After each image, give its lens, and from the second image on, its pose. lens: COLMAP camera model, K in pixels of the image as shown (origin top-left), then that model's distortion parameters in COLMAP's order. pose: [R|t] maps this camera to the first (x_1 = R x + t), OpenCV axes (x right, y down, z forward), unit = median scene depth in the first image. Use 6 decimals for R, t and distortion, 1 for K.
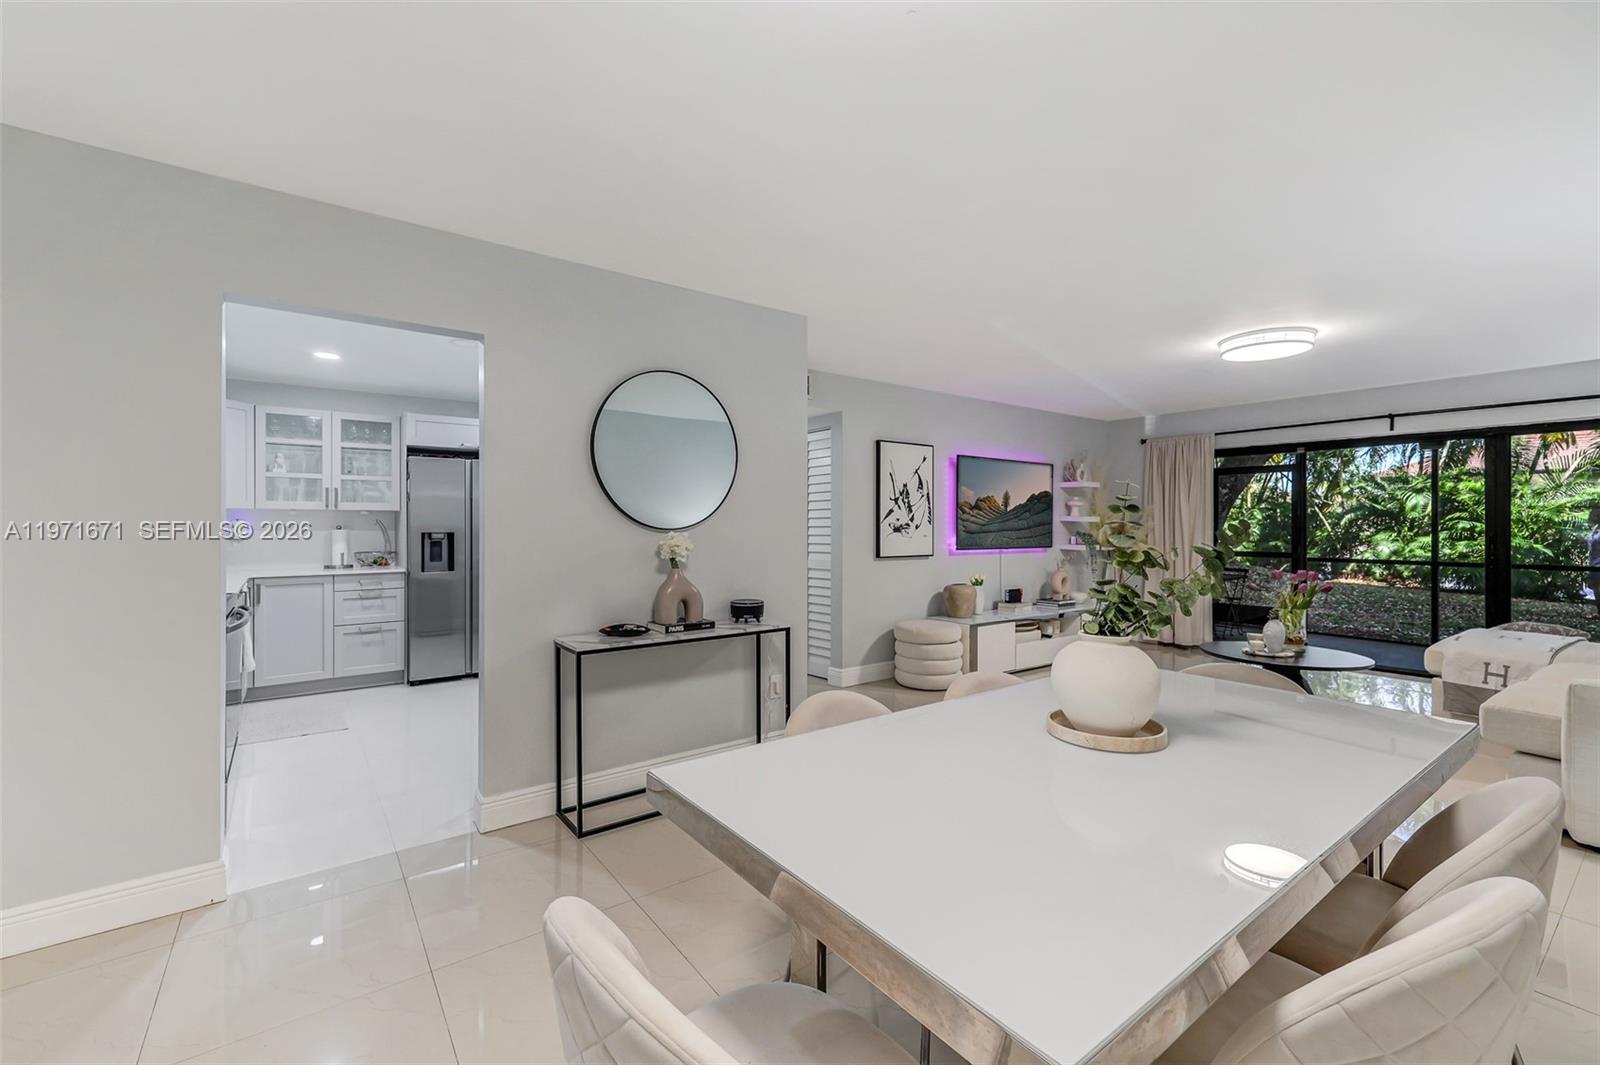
lens RADIAL K [[671.4, 0, 775.0], [0, 671.4, 523.9], [0, 0, 1]] dist [0.000440, 0.000807]
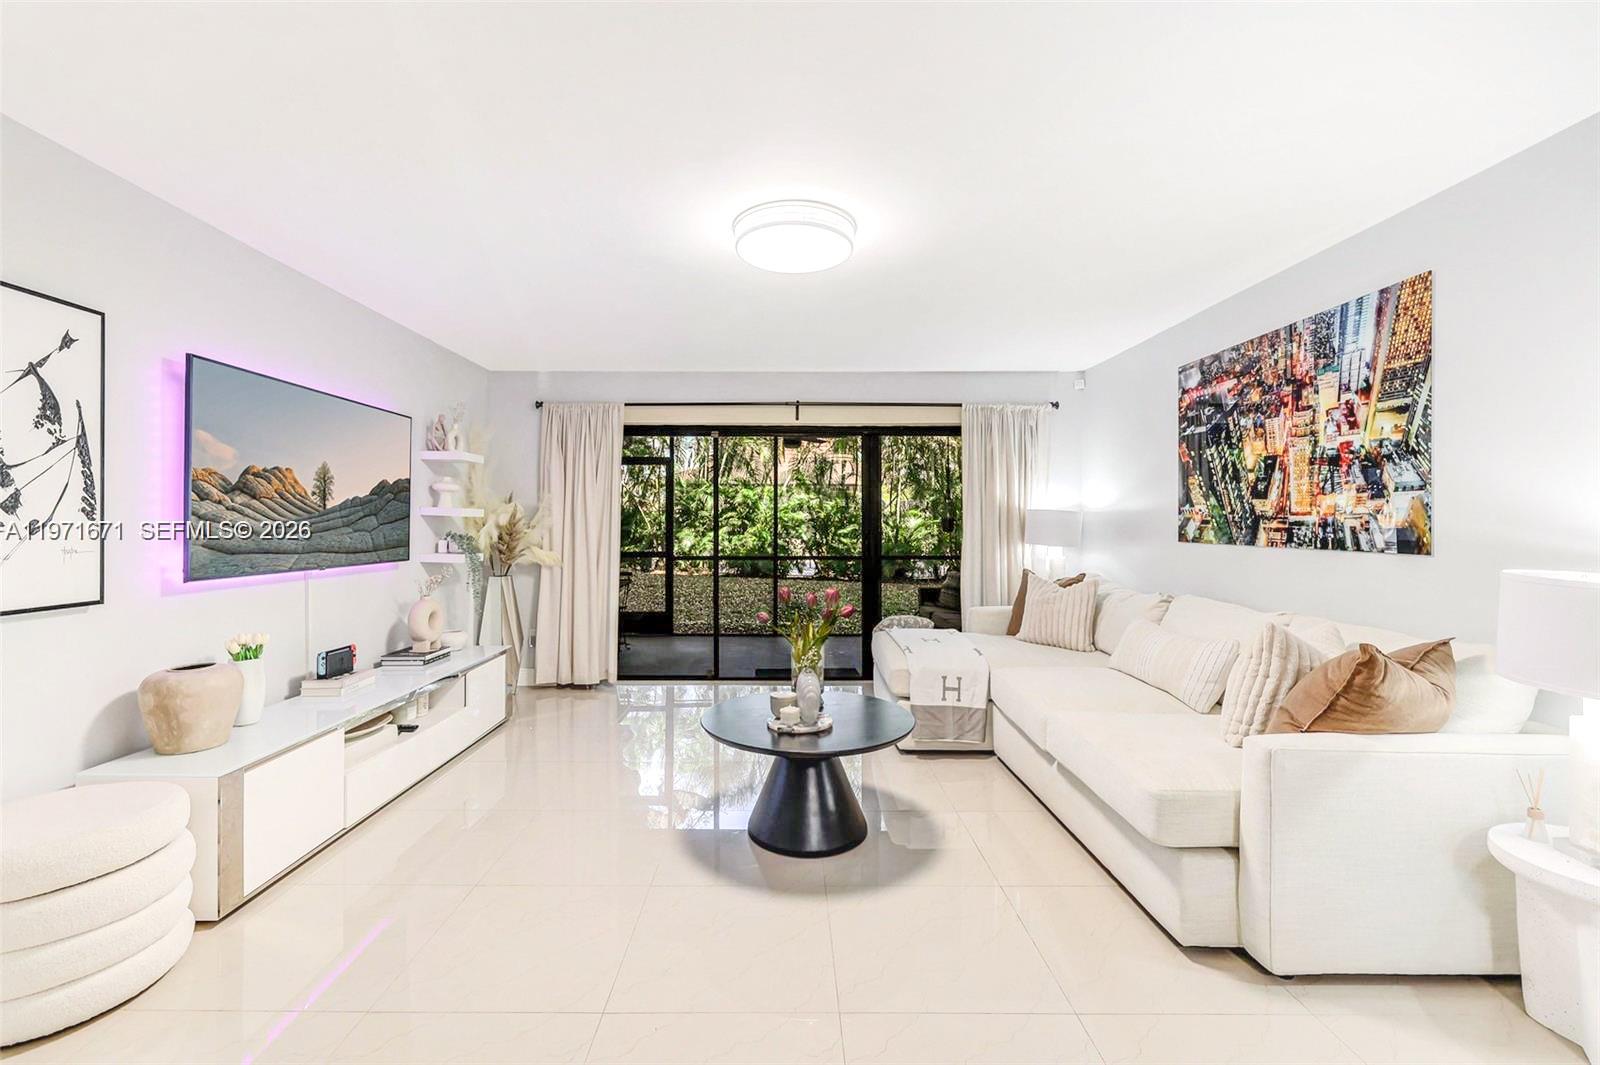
lens RADIAL K [[671.4, 0, 781.2], [0, 671.4, 521.8], [0, 0, 1]] dist [0.000440, 0.000807]
pose [[0.583793, 0.000546, 0.811902, 0.146446], [-0.000591, 1.000000, -0.000248, 0.001429], [-0.811902, -0.000335, 0.583794, 0.452377]]
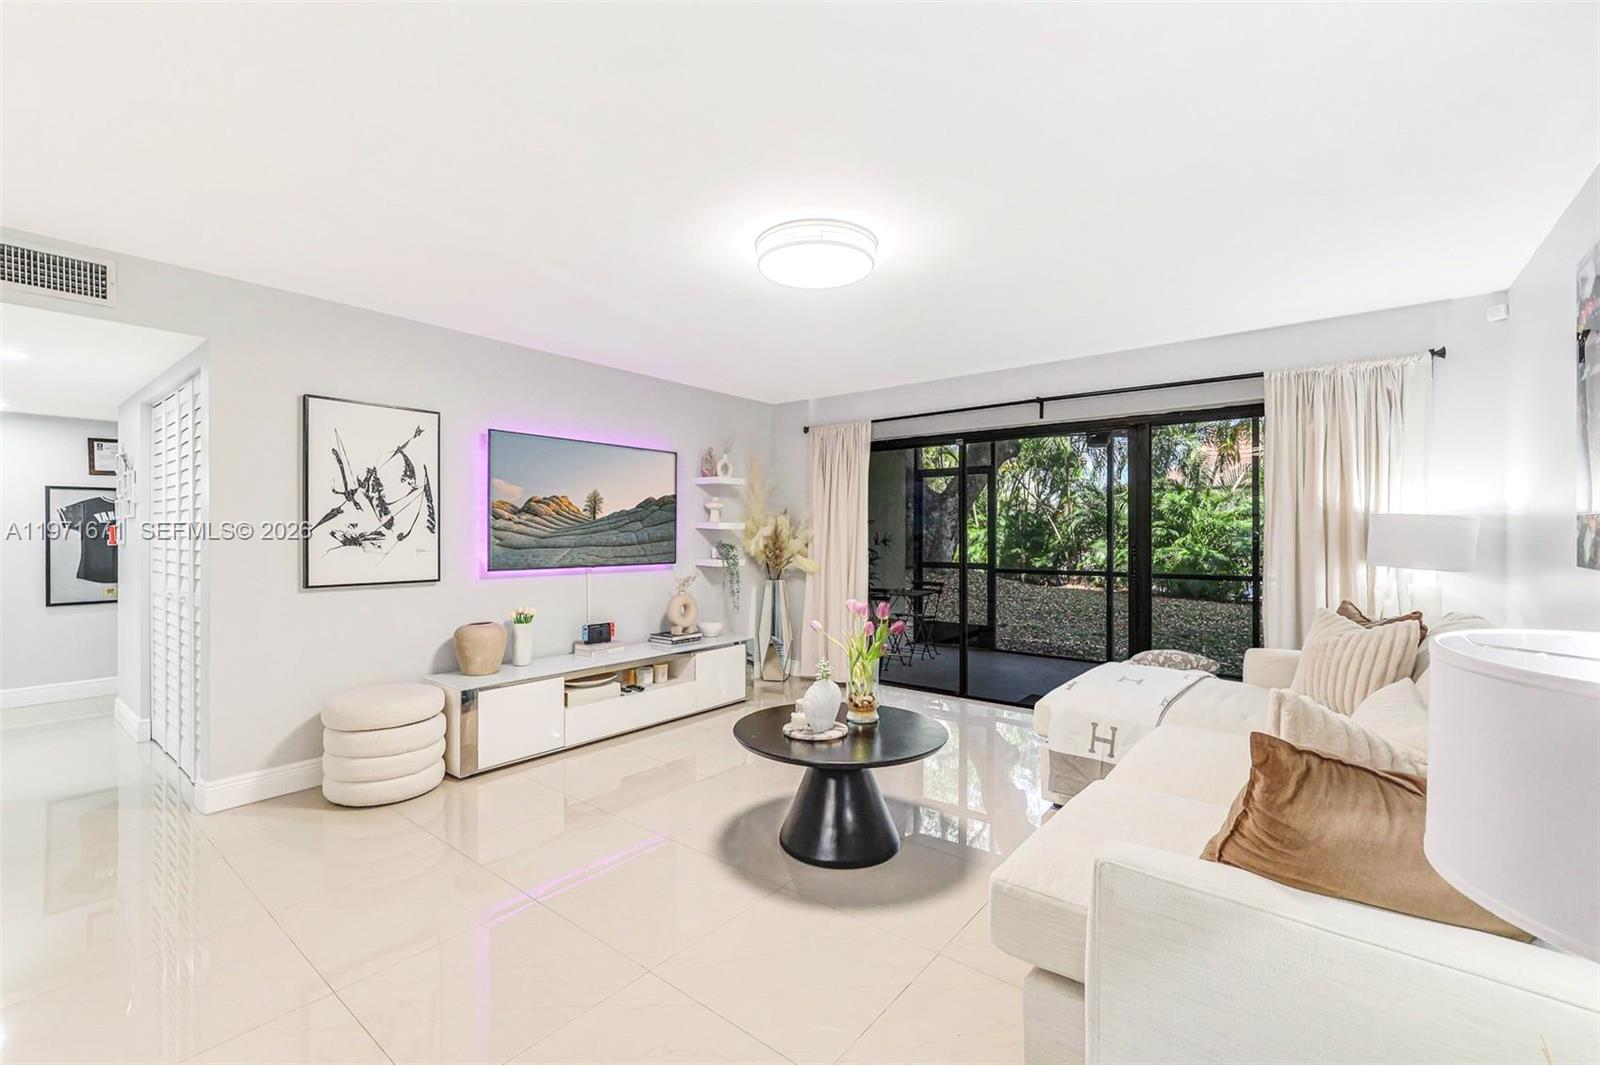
lens RADIAL K [[671.4, 0, 795.3], [0, 671.4, 536.0], [0, 0, 1]] dist [0.000440, 0.000807]
pose [[0.963537, -0.002827, 0.267561, 0.383160], [0.001501, 0.999986, 0.005159, 0.000729], [-0.267572, -0.004569, 0.963527, 0.269626]]
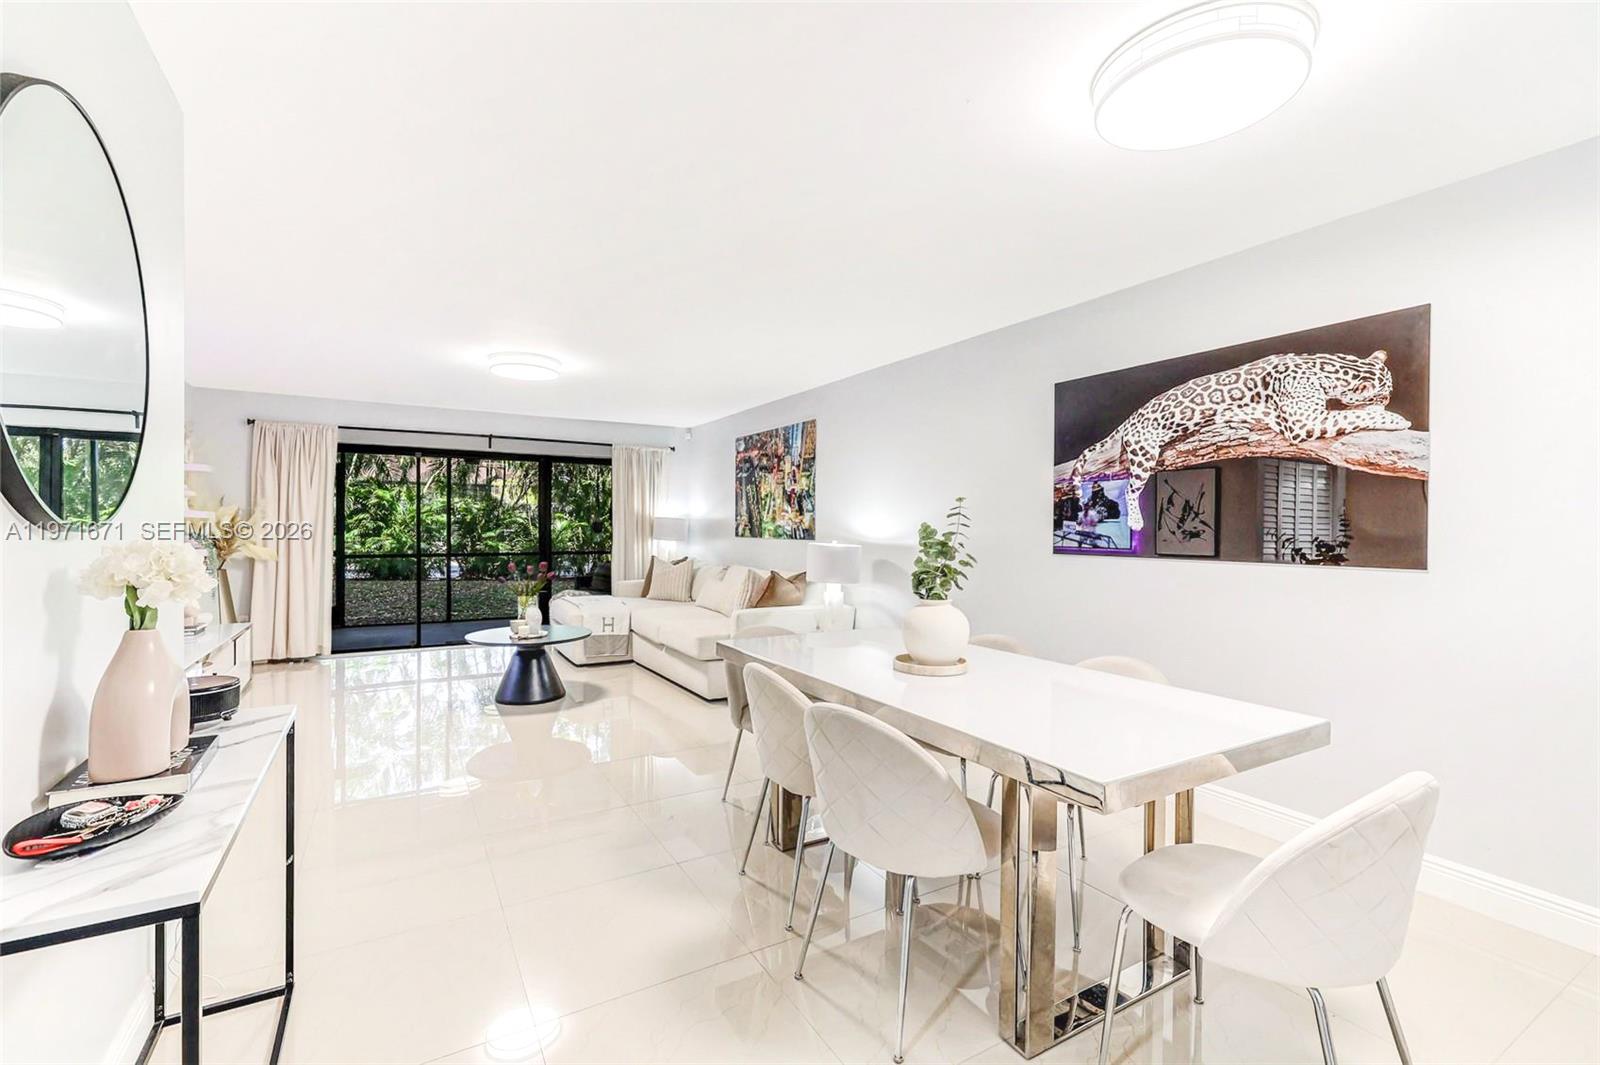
lens RADIAL K [[693.7, 0, 797.0], [0, 693.7, 529.3], [0, 0, 1]] dist [-0.000305, 0.000025]
pose [[0.083637, -0.003439, 0.996490, -0.294409], [-0.005829, 0.999975, 0.003941, 0.002501], [-0.996479, -0.006138, 0.083615, 0.309331]]
